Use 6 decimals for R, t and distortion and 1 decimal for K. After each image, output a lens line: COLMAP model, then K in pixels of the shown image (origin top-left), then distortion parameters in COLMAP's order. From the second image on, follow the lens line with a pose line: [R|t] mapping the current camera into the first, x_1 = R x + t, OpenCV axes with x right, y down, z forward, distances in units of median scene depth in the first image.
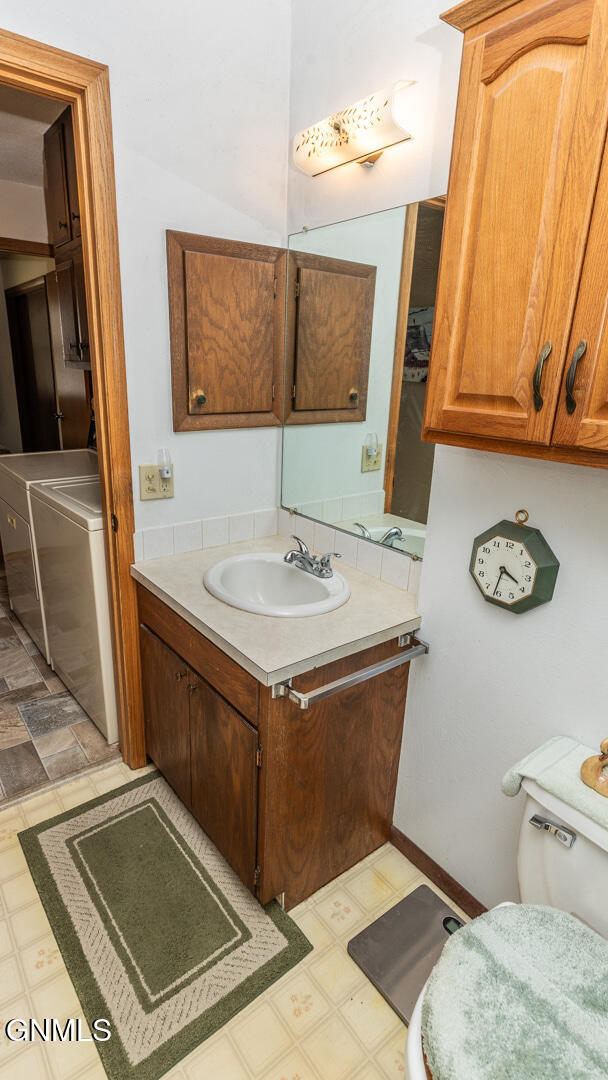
lens RADIAL K [[561.7, 0, 304.0], [0, 561.7, 540.0], [0, 0, 1]] dist [0.000695, -0.000044]
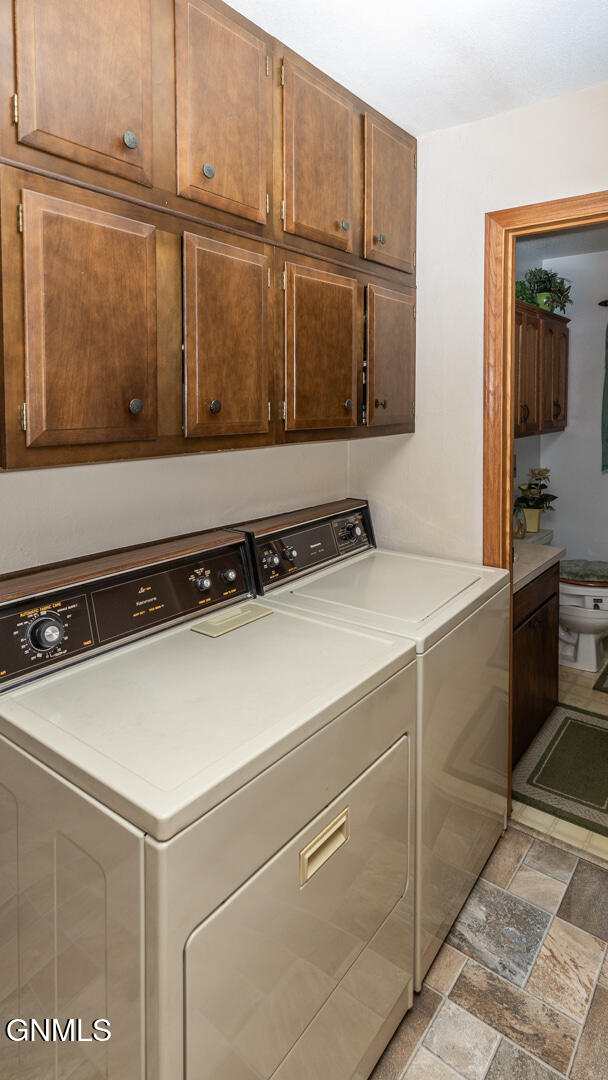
lens RADIAL K [[561.7, 0, 304.0], [0, 561.7, 540.0], [0, 0, 1]] dist [0.000695, -0.000044]
pose [[-0.233847, -0.253138, 0.938742, -0.910518], [0.303124, 0.898408, 0.317772, -0.401975], [-0.923814, 0.358865, -0.133358, 1.138292]]
